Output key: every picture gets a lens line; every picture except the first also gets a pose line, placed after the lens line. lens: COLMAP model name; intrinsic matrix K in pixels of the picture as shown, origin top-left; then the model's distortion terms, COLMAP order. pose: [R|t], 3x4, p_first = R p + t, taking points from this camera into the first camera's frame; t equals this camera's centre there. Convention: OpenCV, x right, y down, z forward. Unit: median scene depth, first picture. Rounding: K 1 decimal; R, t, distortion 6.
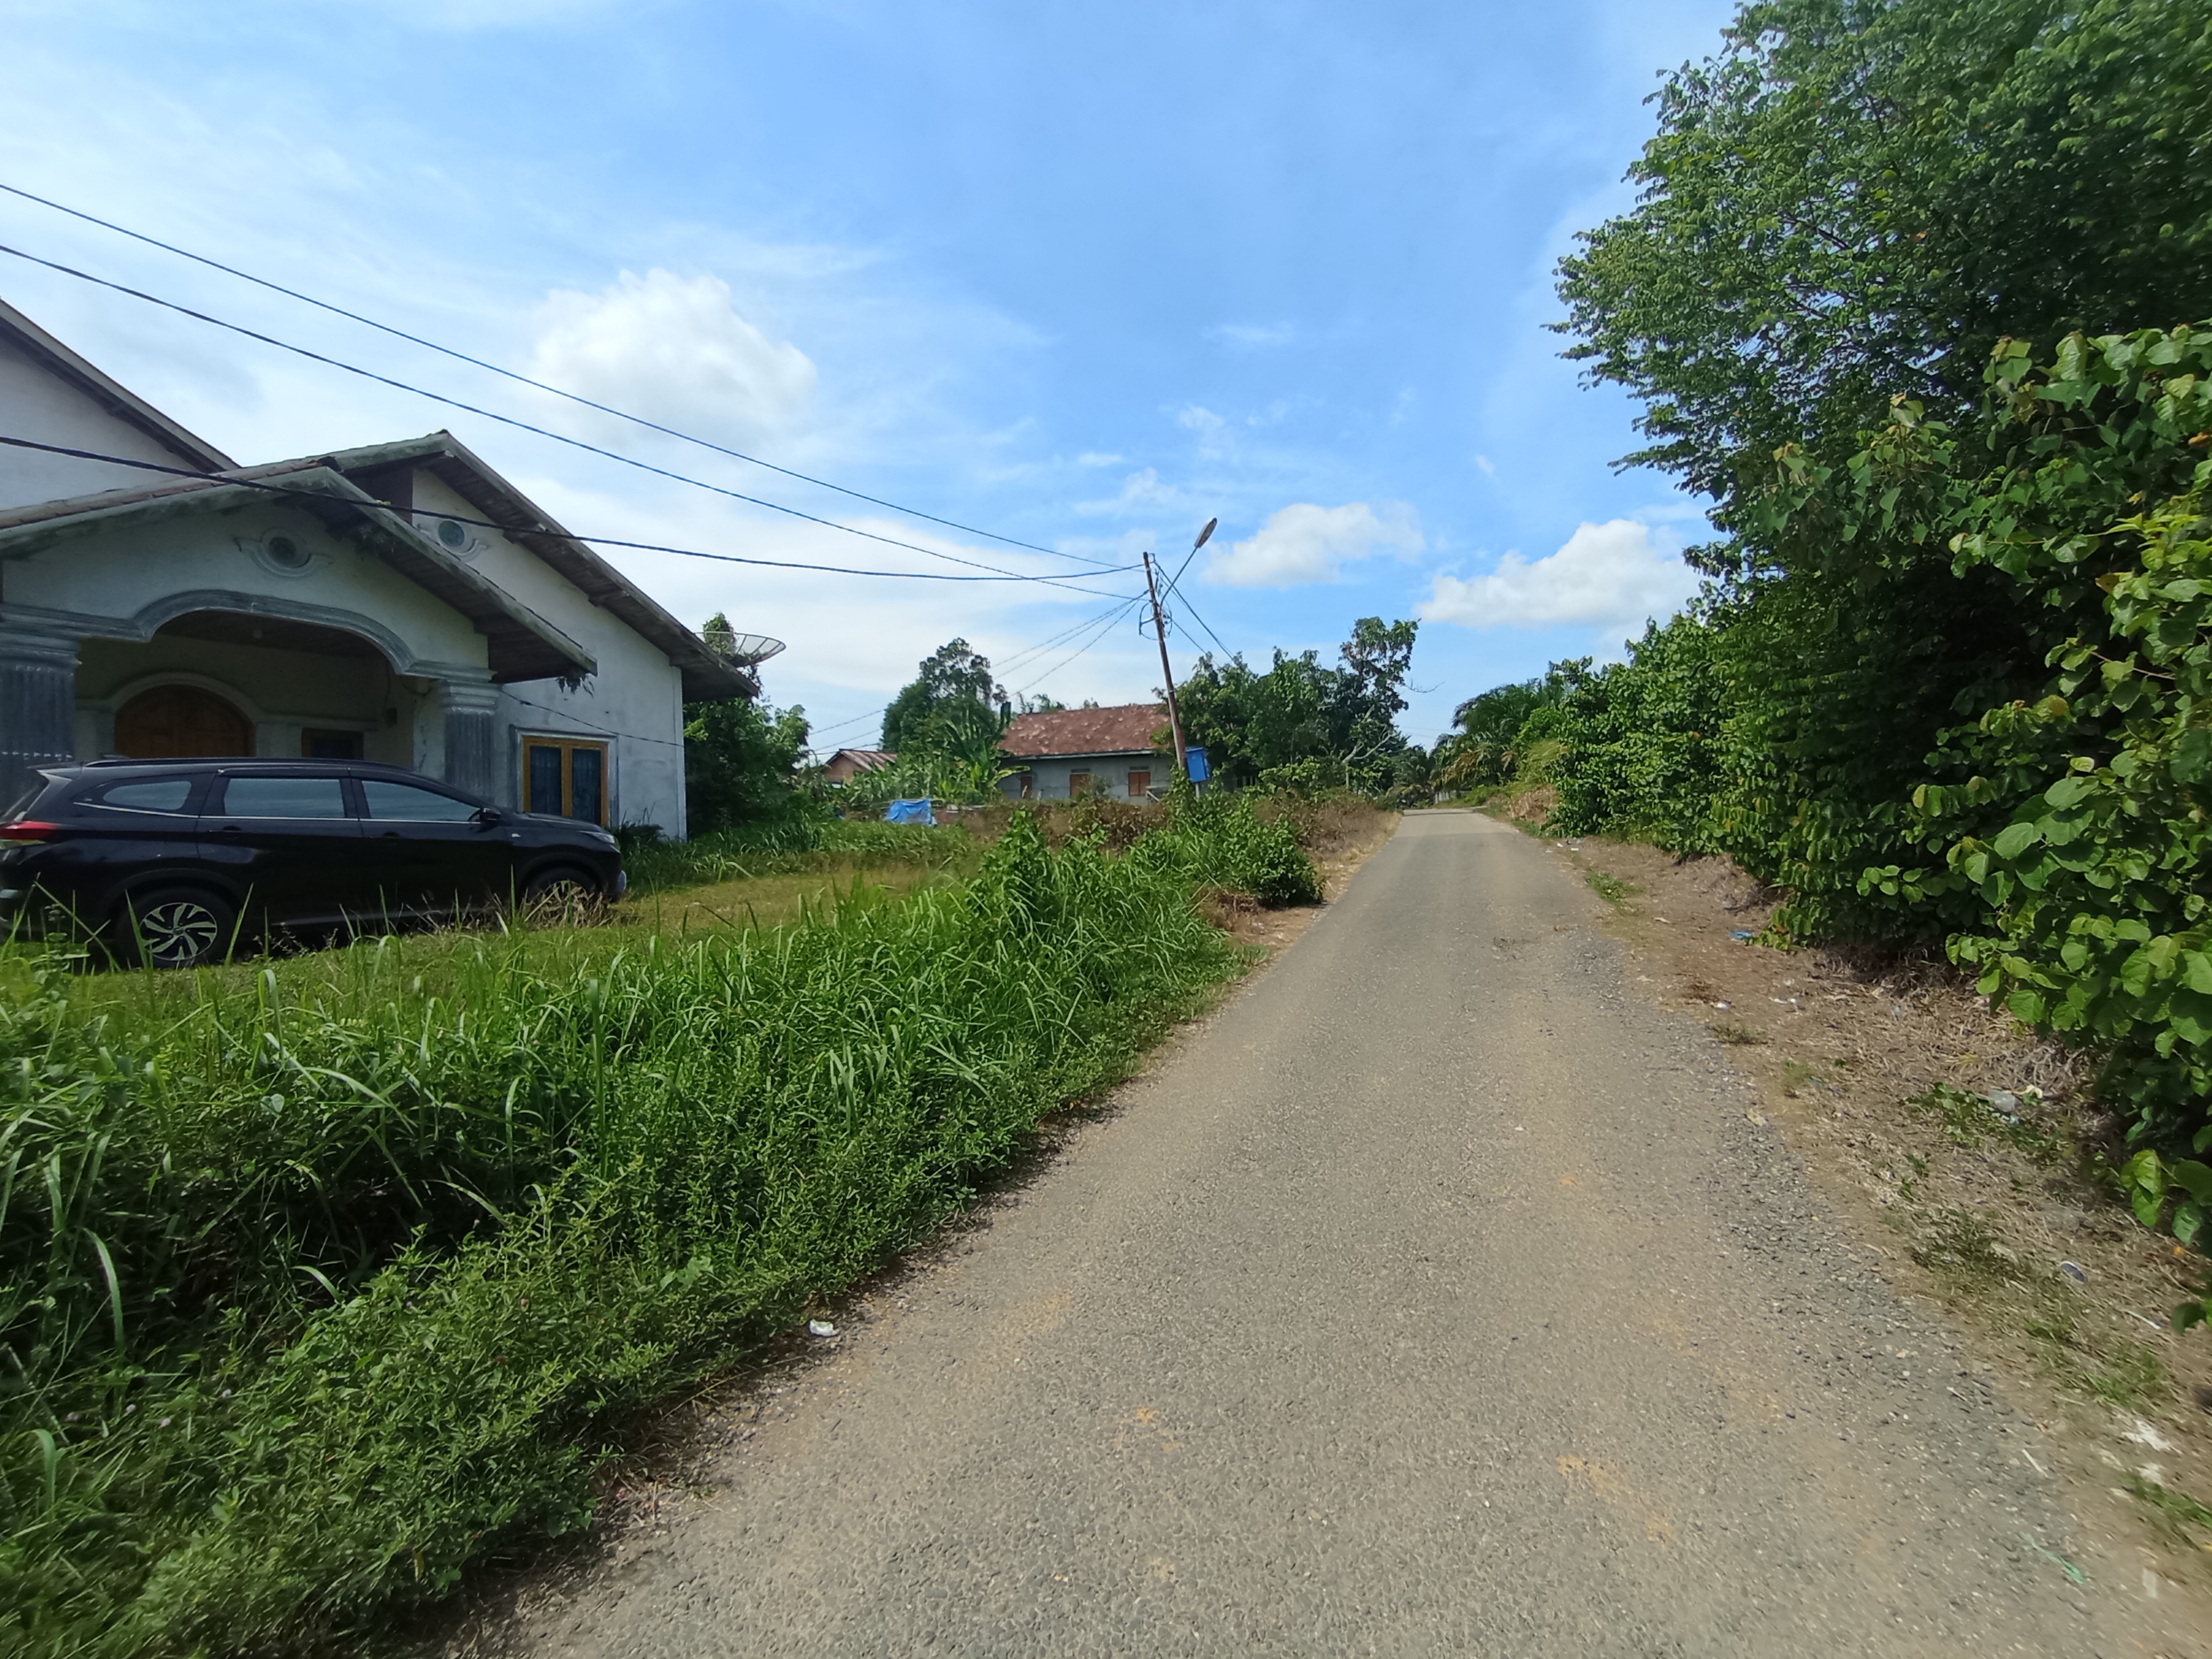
lens RADIAL K [[1011.4, 0, 1106.0], [0, 1011.4, 829.5], [0, 0, 1]] dist [0.001105, 0.008519]
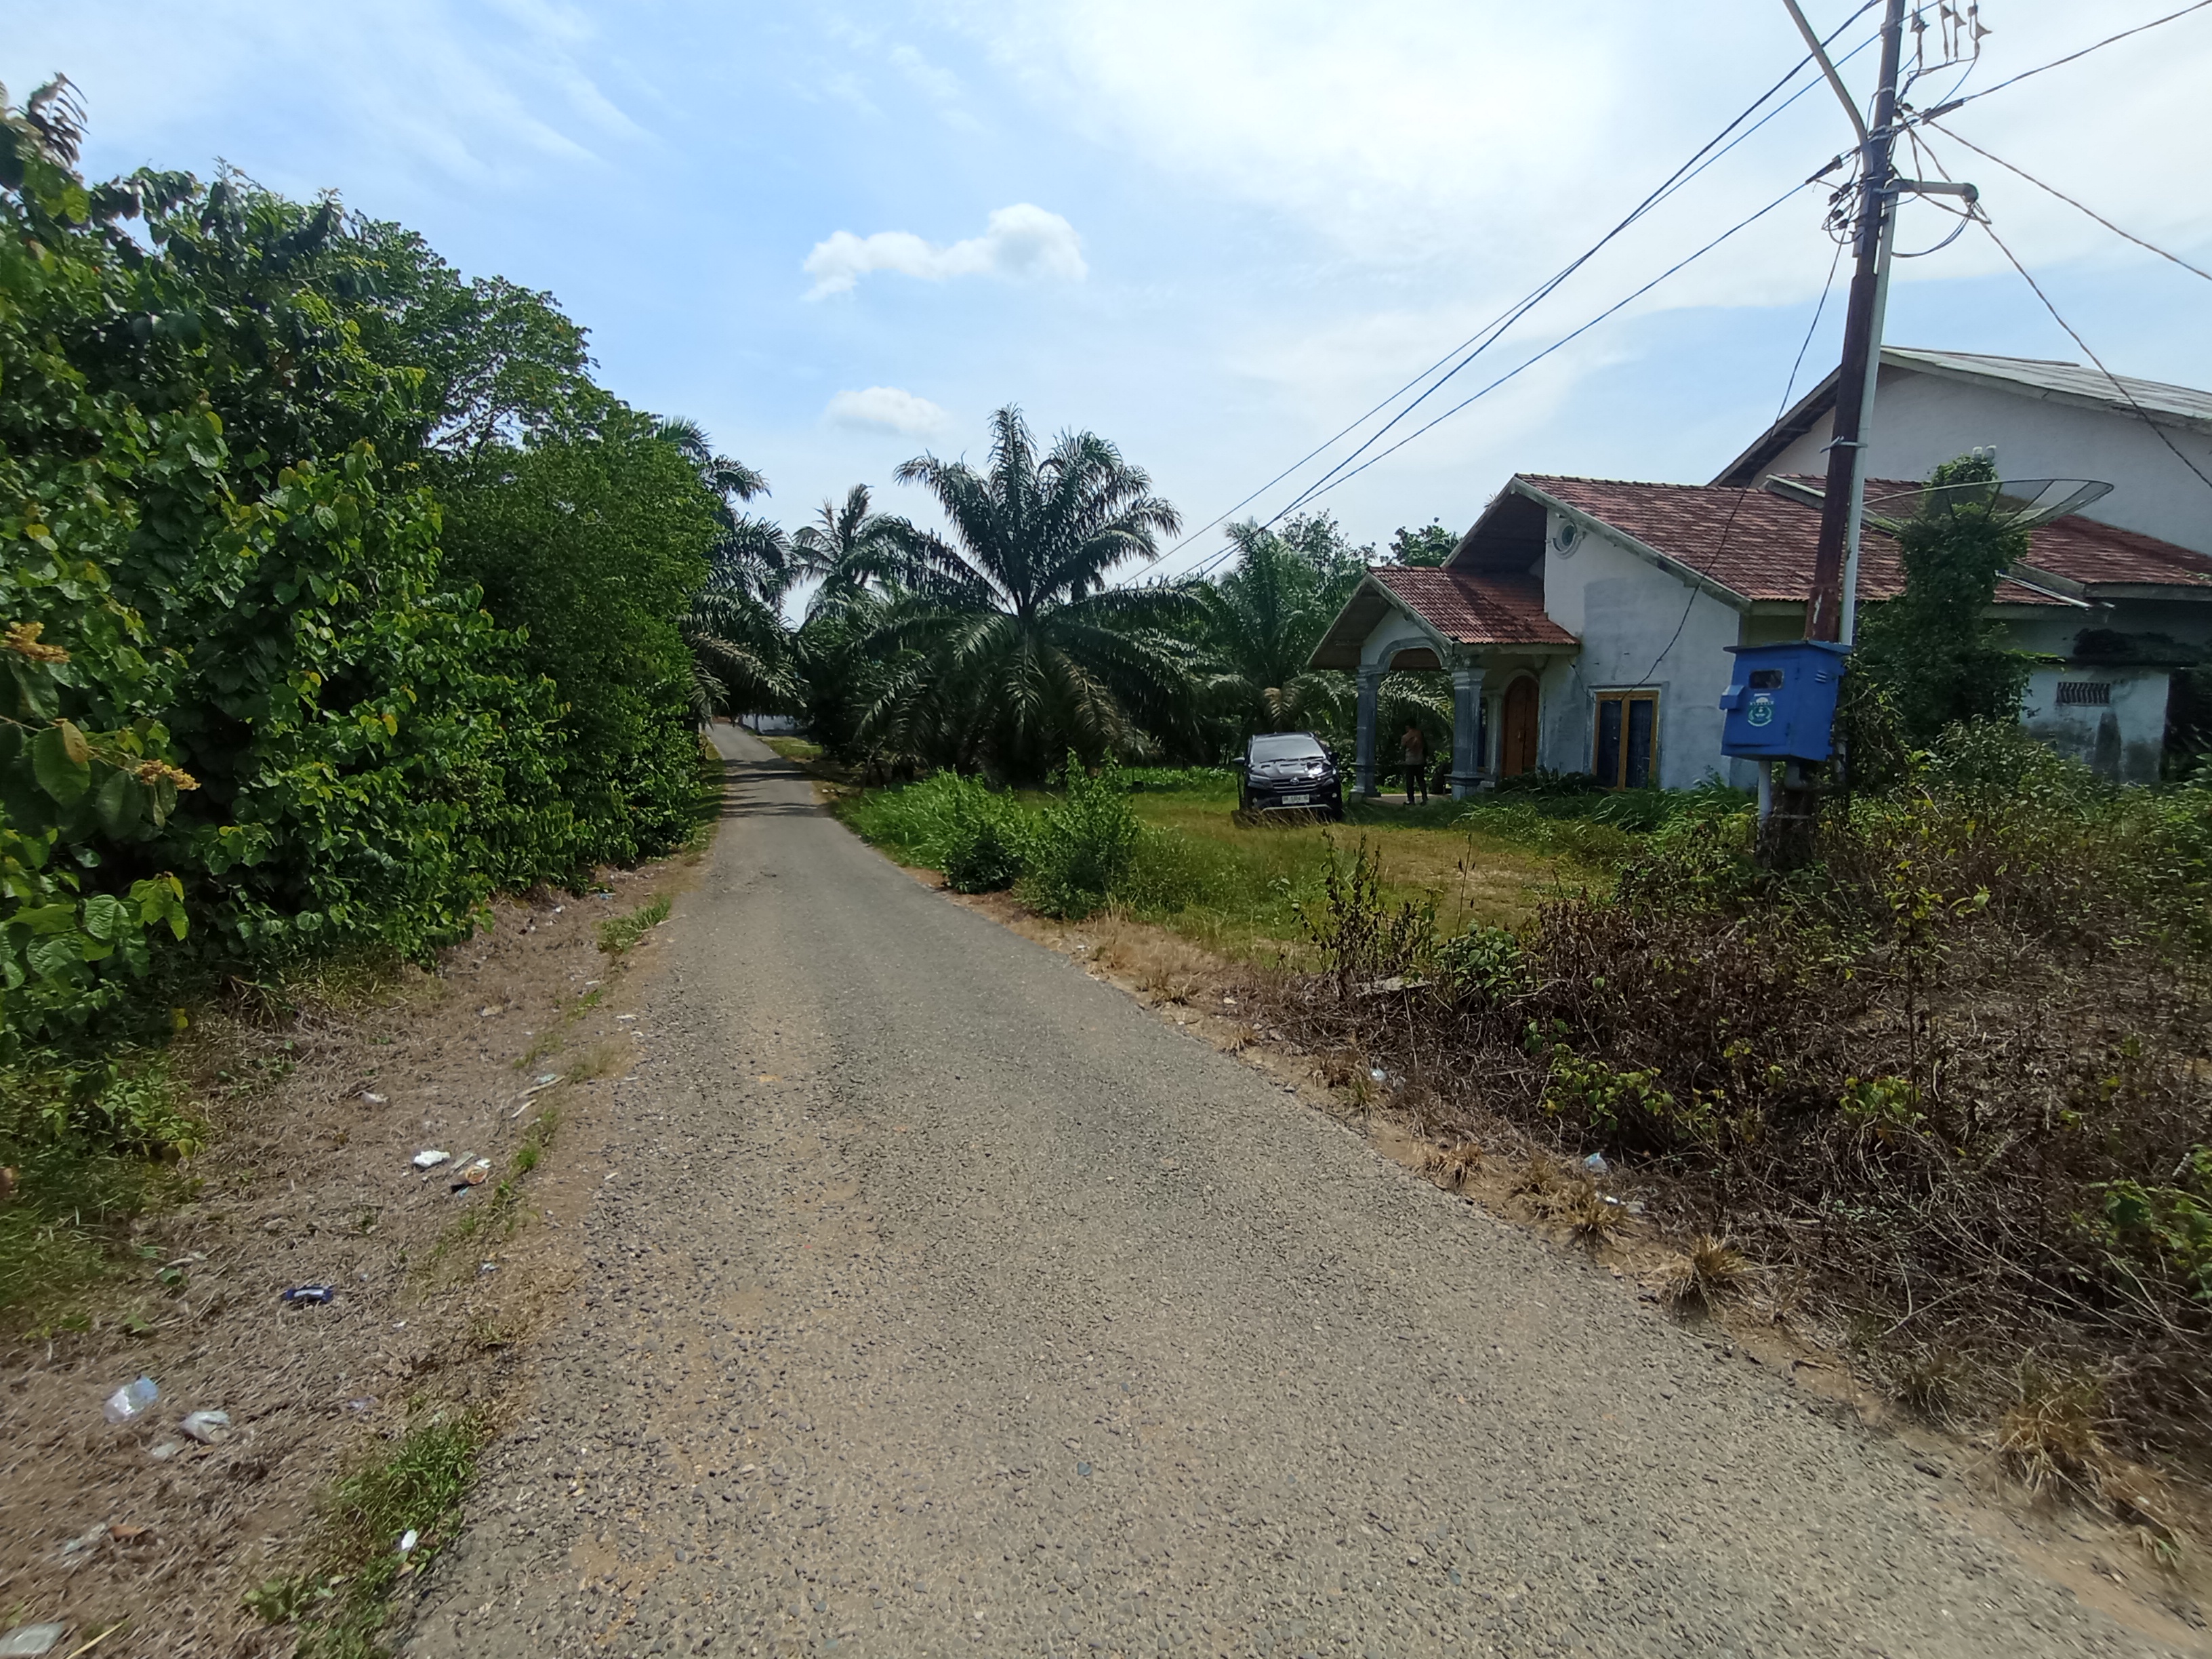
lens RADIAL K [[999.5, 0, 1106.0], [0, 999.5, 829.5], [0, 0, 1]] dist [-0.029936, 0.000656]
pose [[-0.766059, 0.094978, -0.635715, 0.771186], [0.015134, 0.991414, 0.129883, -0.124598], [0.642592, 0.089877, -0.760919, 2.018147]]
